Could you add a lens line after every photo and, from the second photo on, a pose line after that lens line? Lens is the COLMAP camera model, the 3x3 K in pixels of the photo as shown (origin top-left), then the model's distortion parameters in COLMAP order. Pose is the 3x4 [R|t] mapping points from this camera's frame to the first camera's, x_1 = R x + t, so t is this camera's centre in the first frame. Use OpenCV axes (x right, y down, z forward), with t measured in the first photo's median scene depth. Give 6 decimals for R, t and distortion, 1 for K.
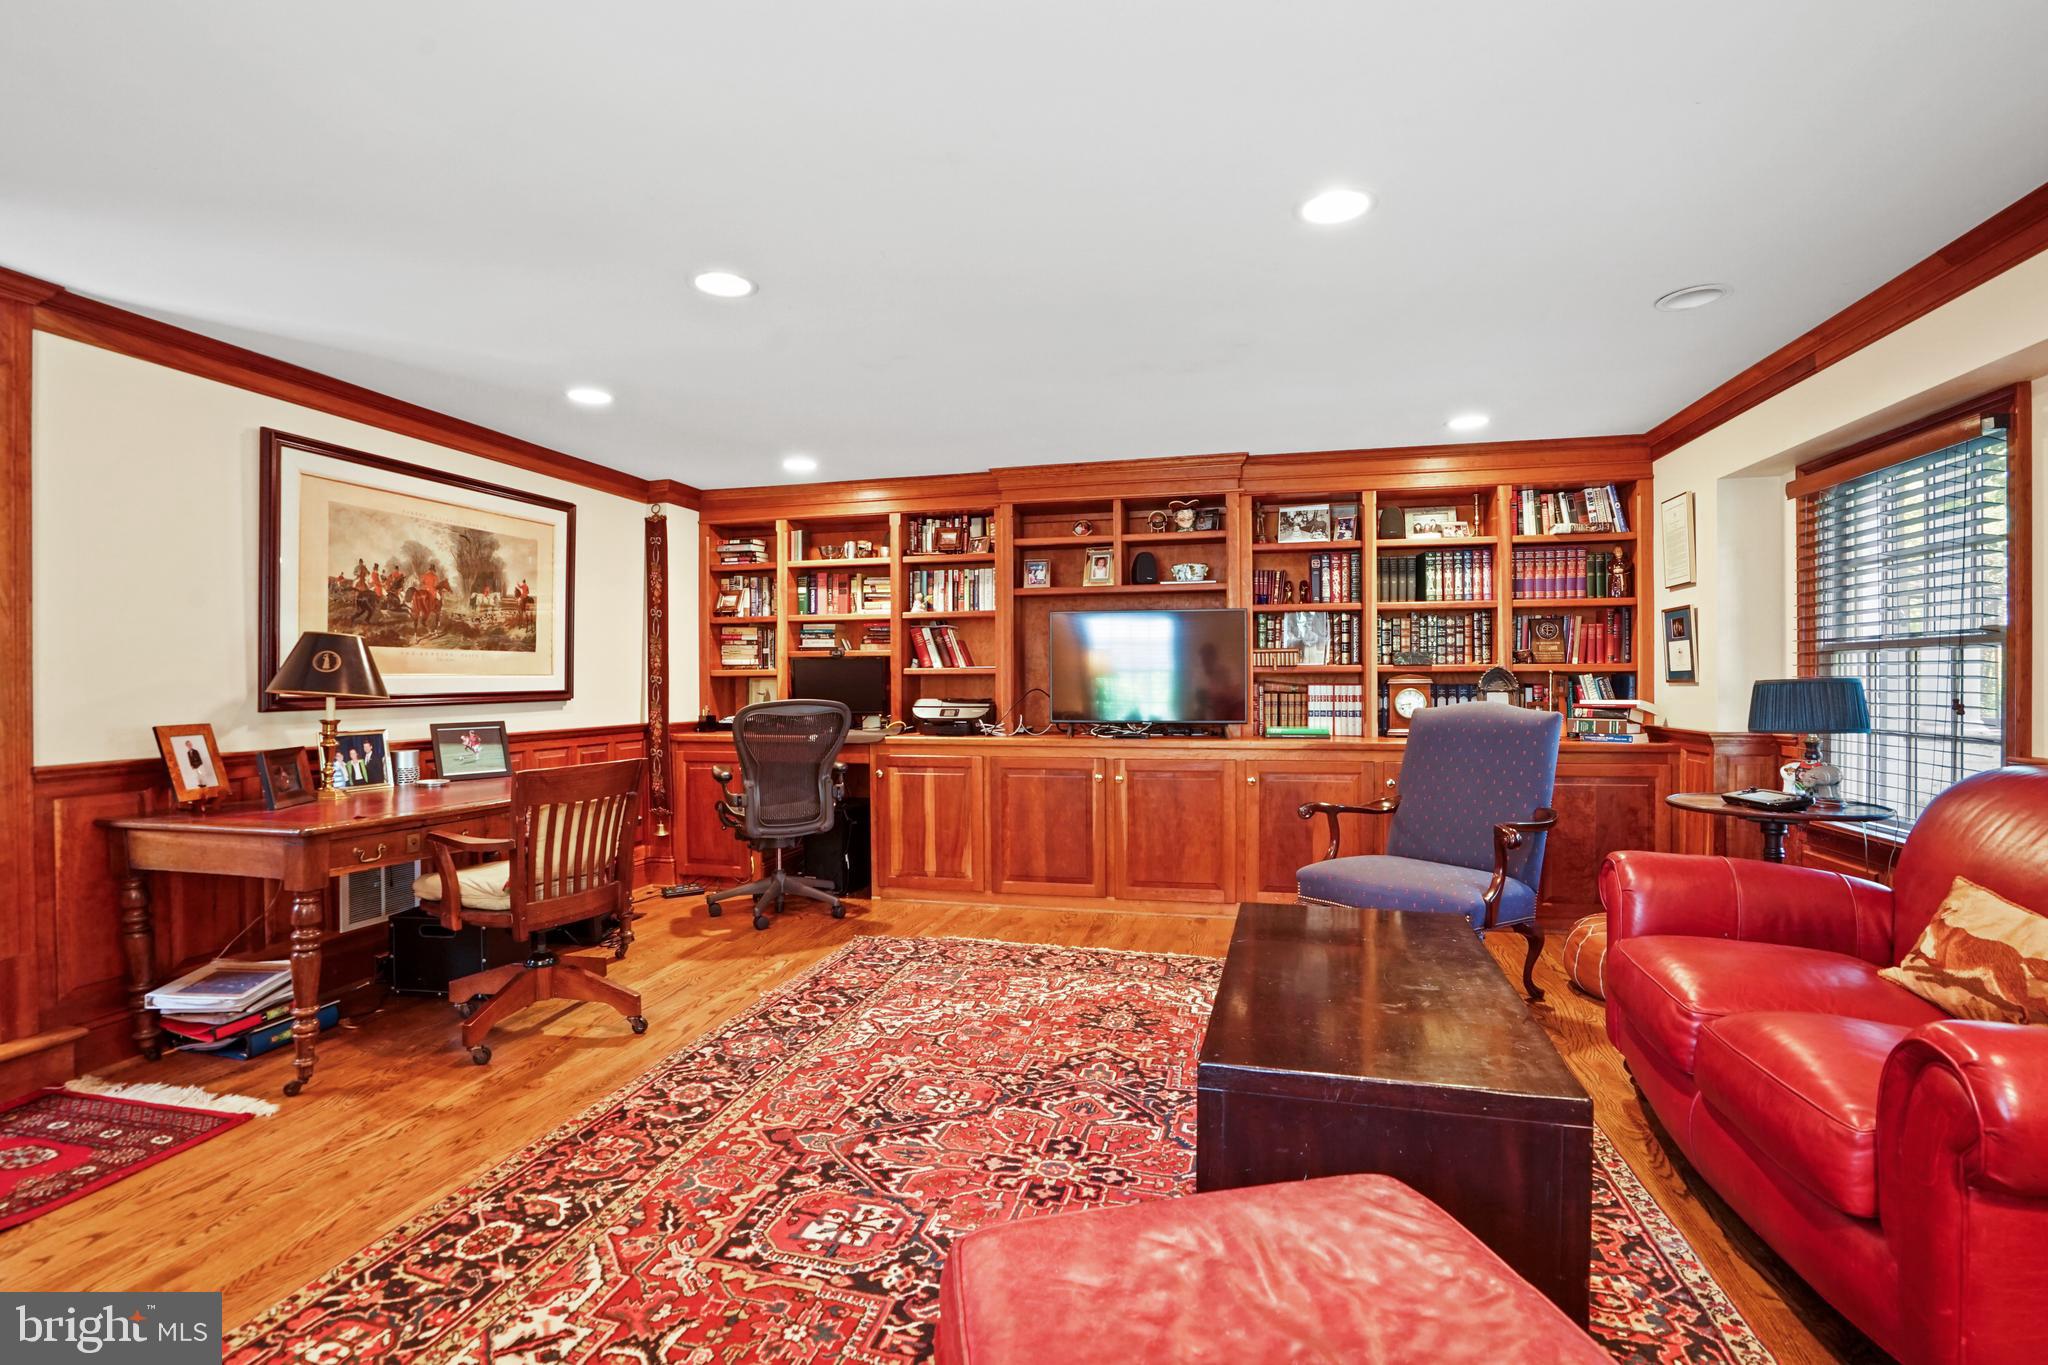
lens RADIAL K [[950.5, 0, 1024.0], [0, 950.5, 682.5], [0, 0, 1]] dist [-0.065339, 0.025640]
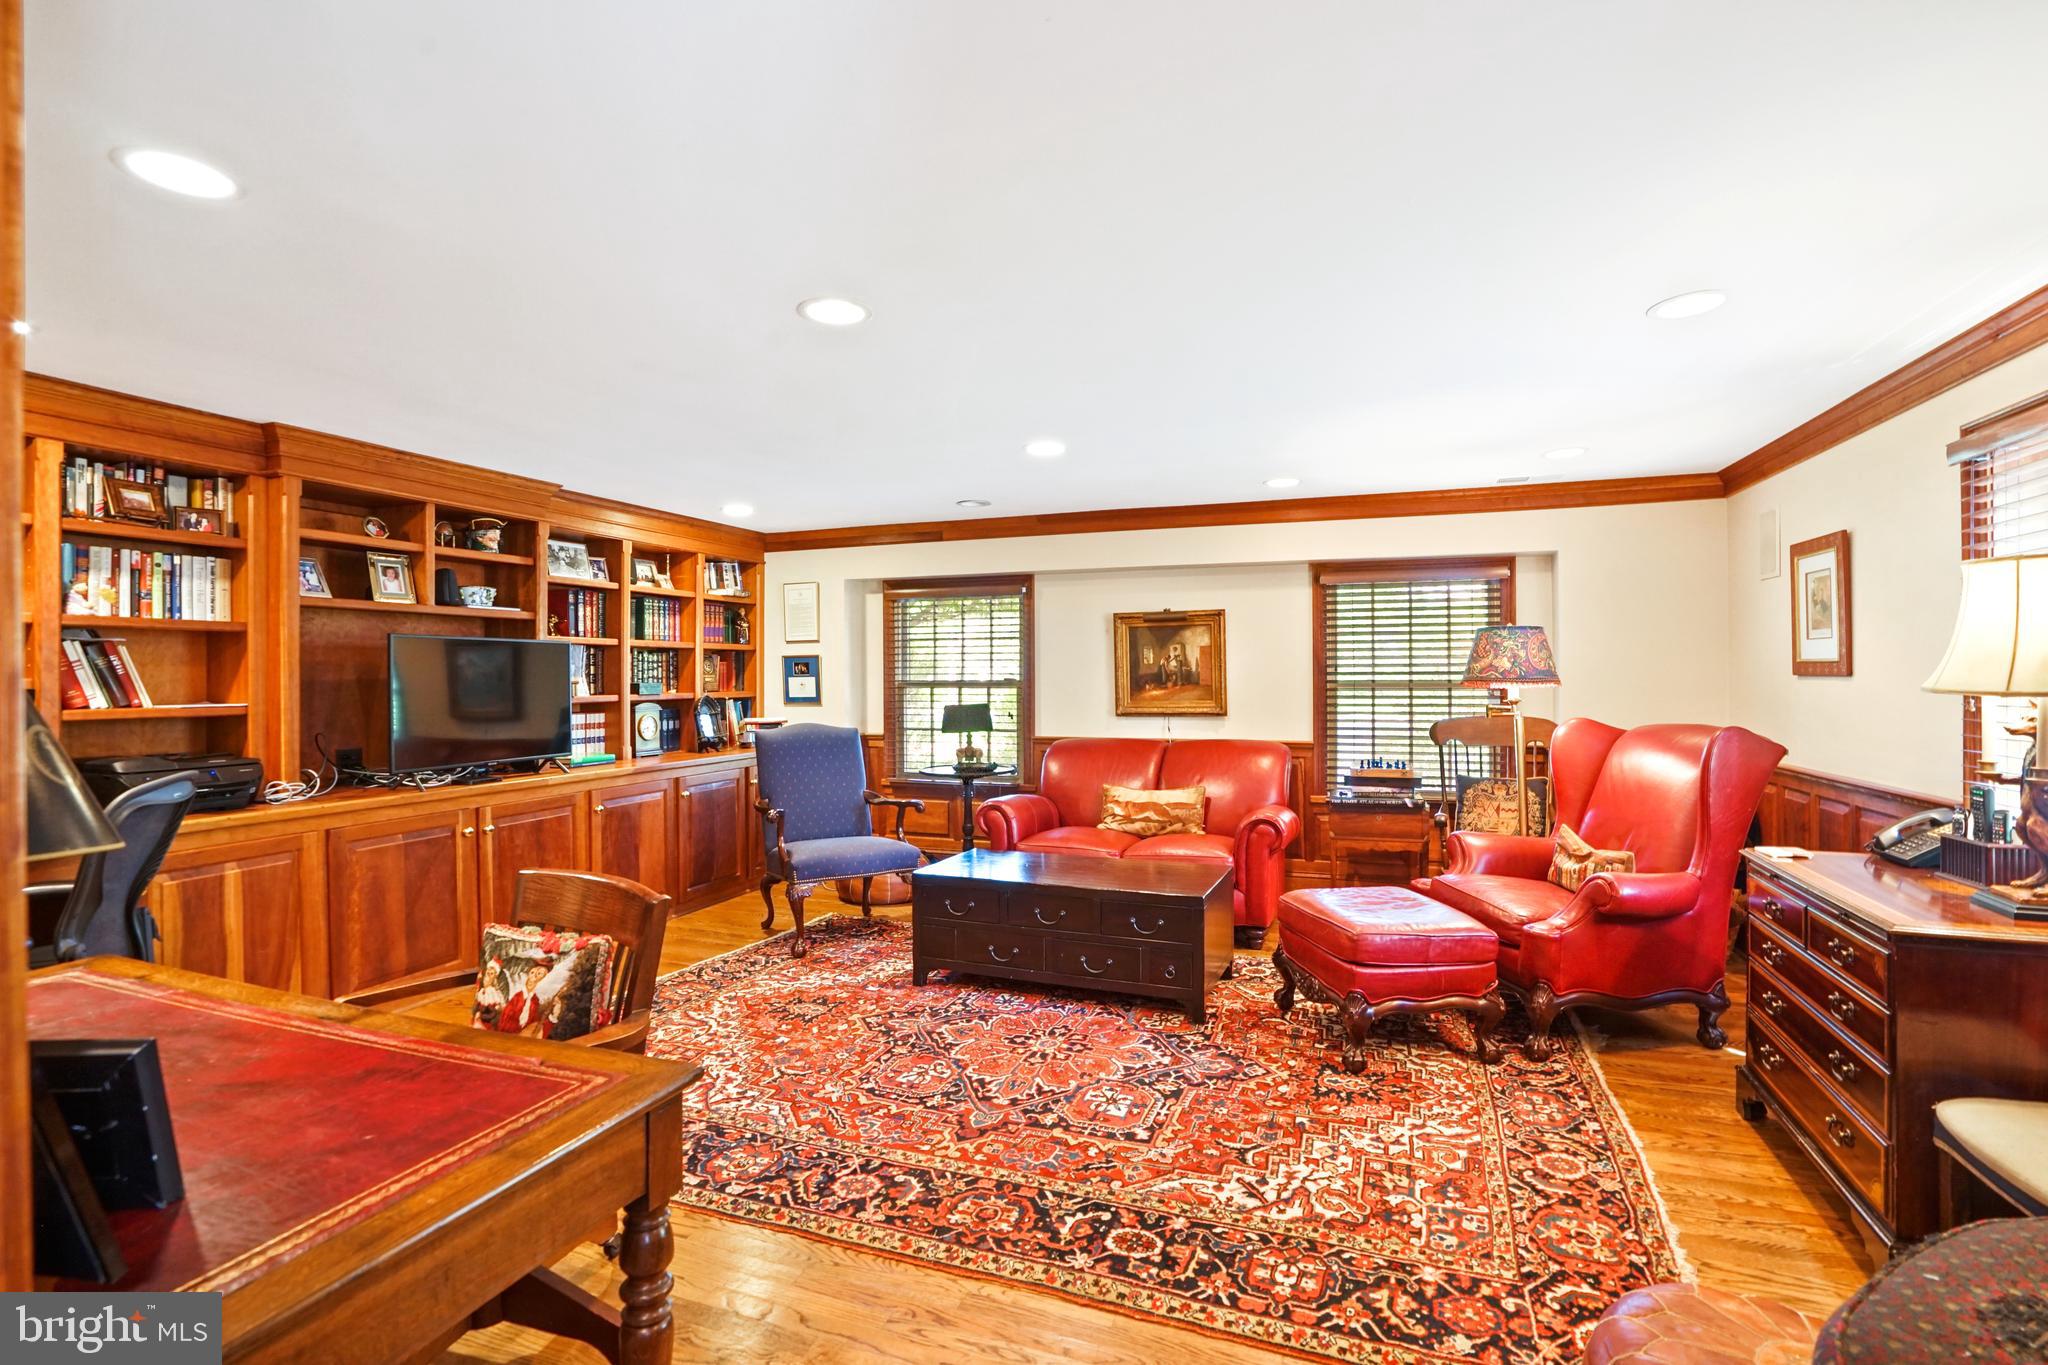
lens RADIAL K [[950.5, 0, 1024.0], [0, 950.5, 682.5], [0, 0, 1]] dist [-0.065339, 0.025640]
pose [[0.108488, -0.003758, 0.994091, -1.129311], [0.007242, 0.999969, 0.002990, -0.054463], [-0.994071, 0.006875, 0.108512, 0.657579]]
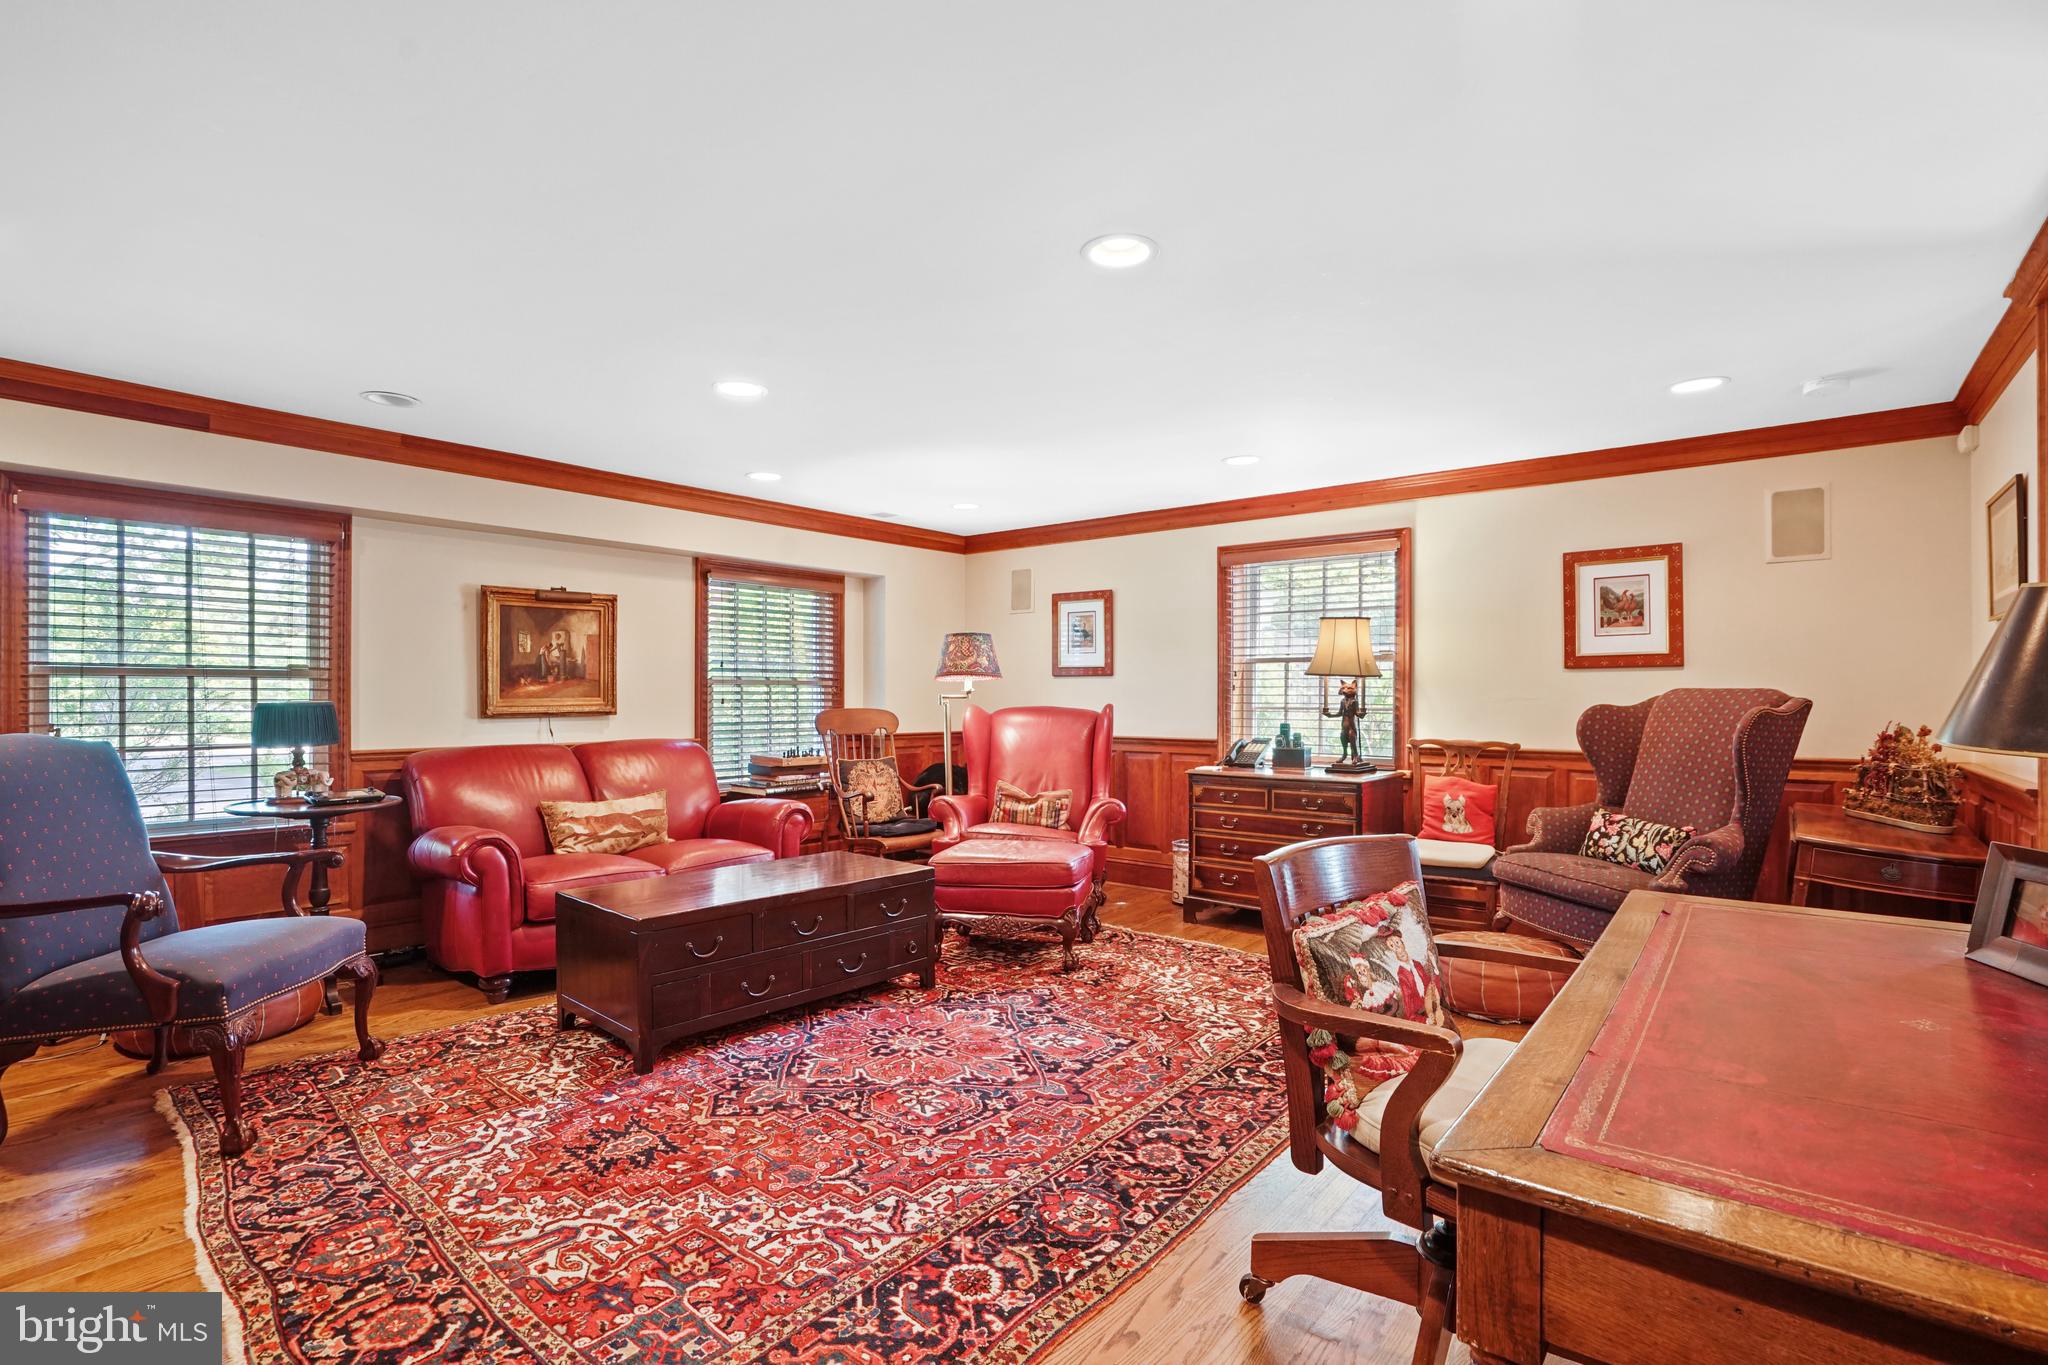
lens RADIAL K [[952.4, 0, 1026.2], [0, 952.4, 706.1], [0, 0, 1]] dist [-0.079298, 0.042095]
pose [[-0.905507, -0.000301, 0.424332, -0.563831], [0.004148, 0.999946, 0.009562, -0.006588], [-0.424312, 0.010418, -0.905456, 1.687092]]
